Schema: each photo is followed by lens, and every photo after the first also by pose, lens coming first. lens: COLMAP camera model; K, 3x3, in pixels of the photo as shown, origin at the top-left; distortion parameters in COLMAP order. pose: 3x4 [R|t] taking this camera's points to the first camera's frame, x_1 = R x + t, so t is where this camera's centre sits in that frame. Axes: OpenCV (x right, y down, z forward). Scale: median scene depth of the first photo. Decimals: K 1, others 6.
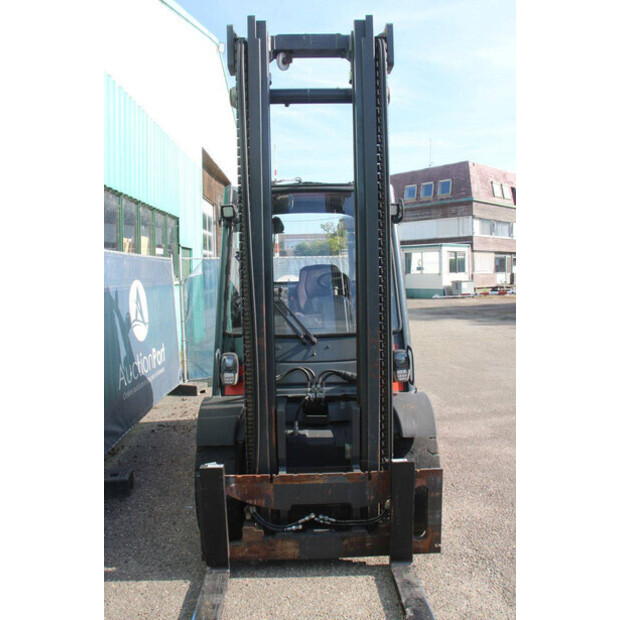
lens RADIAL K [[509.4, 0, 306.5], [0, 509.4, 311.9], [0, 0, 1]] dist [-0.115647, 0.060781]
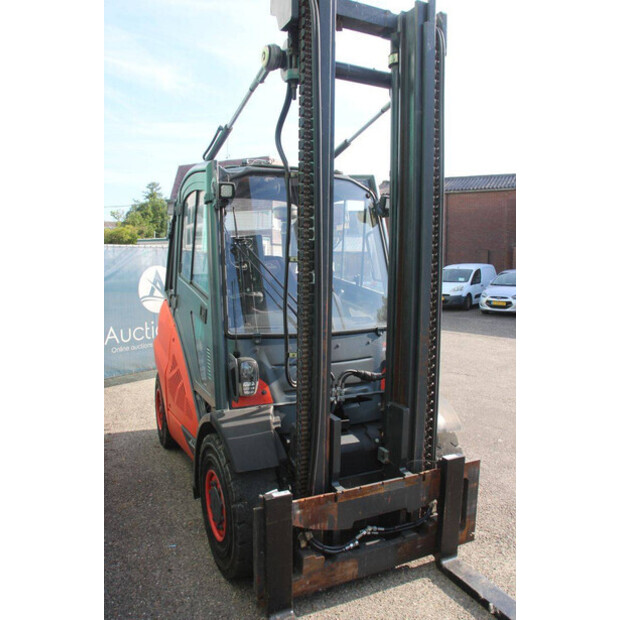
lens RADIAL K [[509.4, 0, 307.3], [0, 509.4, 311.0], [0, 0, 1]] dist [-0.115647, 0.060781]
pose [[0.908187, -0.014338, 0.418318, -0.472605], [0.008307, 0.999834, 0.016235, -0.012222], [-0.418481, -0.011269, 0.908155, 0.213077]]
